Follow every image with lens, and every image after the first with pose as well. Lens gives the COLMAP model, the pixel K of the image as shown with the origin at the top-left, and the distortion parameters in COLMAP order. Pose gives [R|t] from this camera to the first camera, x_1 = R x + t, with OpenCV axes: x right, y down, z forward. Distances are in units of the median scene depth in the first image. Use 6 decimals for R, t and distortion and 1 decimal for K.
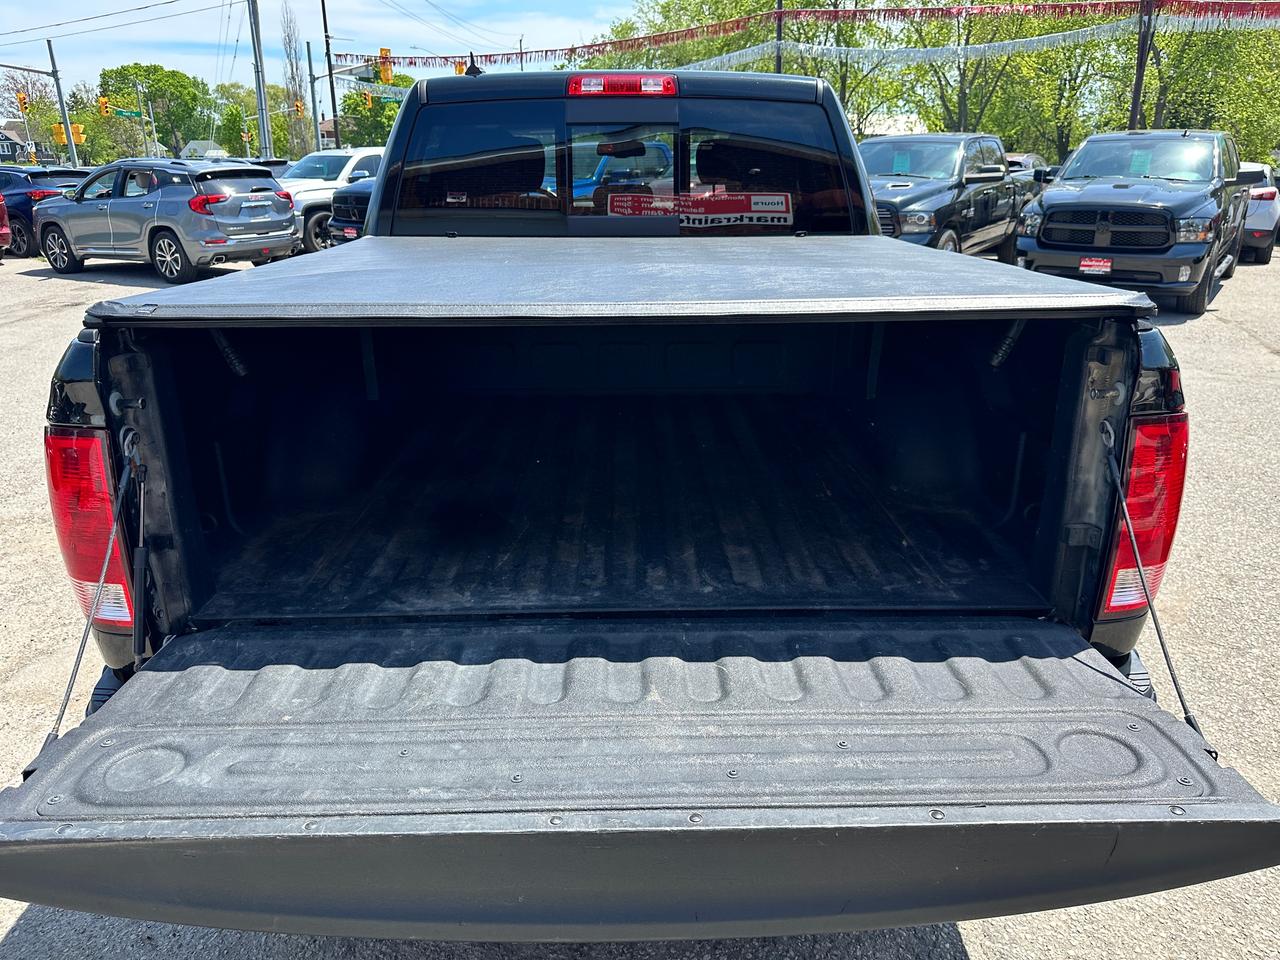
lens RADIAL K [[923.9, 0, 641.2], [0, 923.9, 495.8], [0, 0, 1]] dist [0.022551, -0.029618]
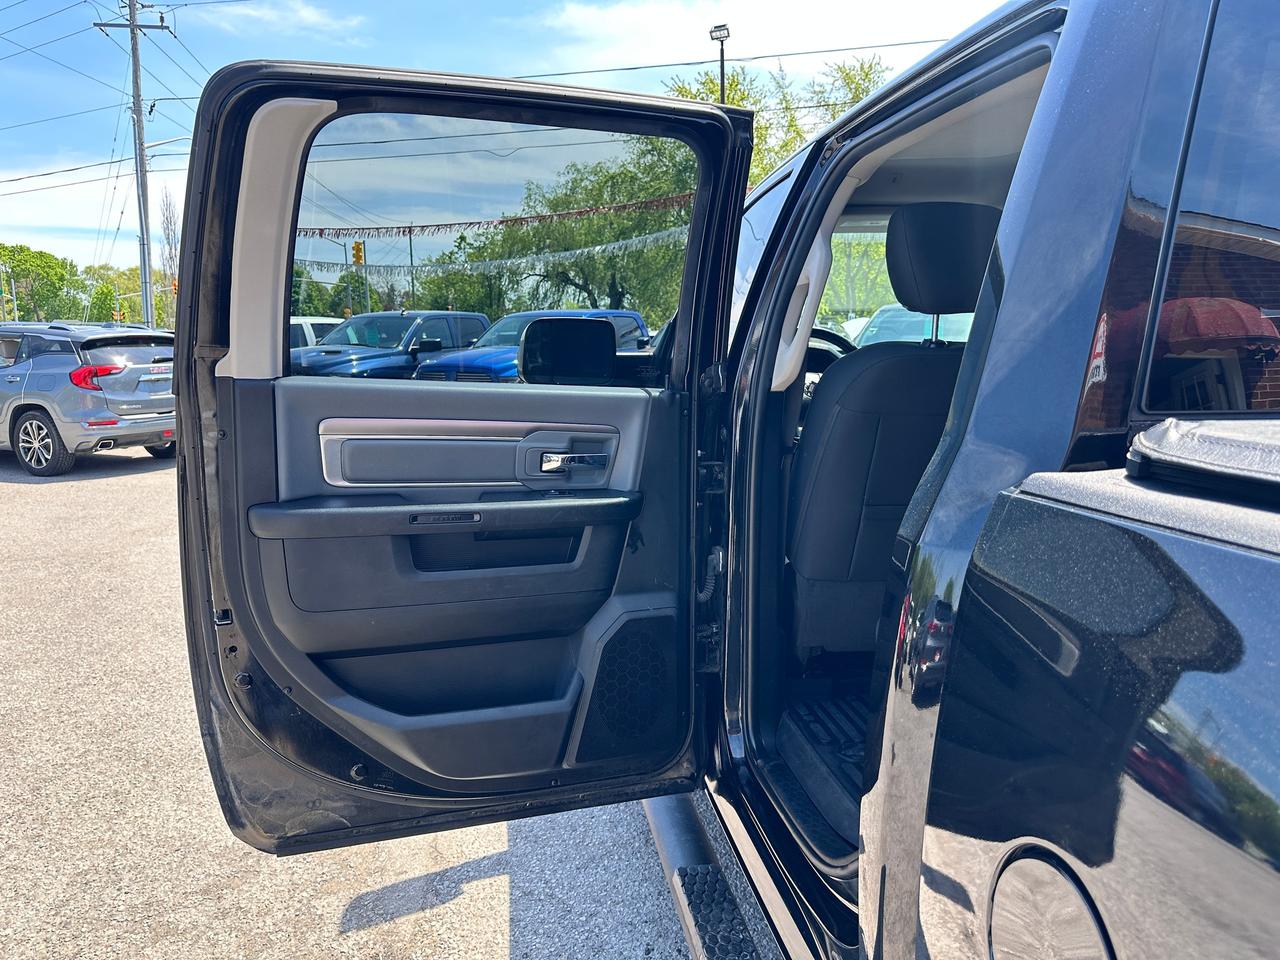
lens RADIAL K [[923.9, 0, 639.3], [0, 923.9, 493.7], [0, 0, 1]] dist [0.022551, -0.029618]
pose [[0.991483, -0.018842, 0.128866, -0.123879], [0.042167, 0.982624, -0.180753, -0.060505], [-0.123221, 0.184648, 0.975050, 0.211725]]
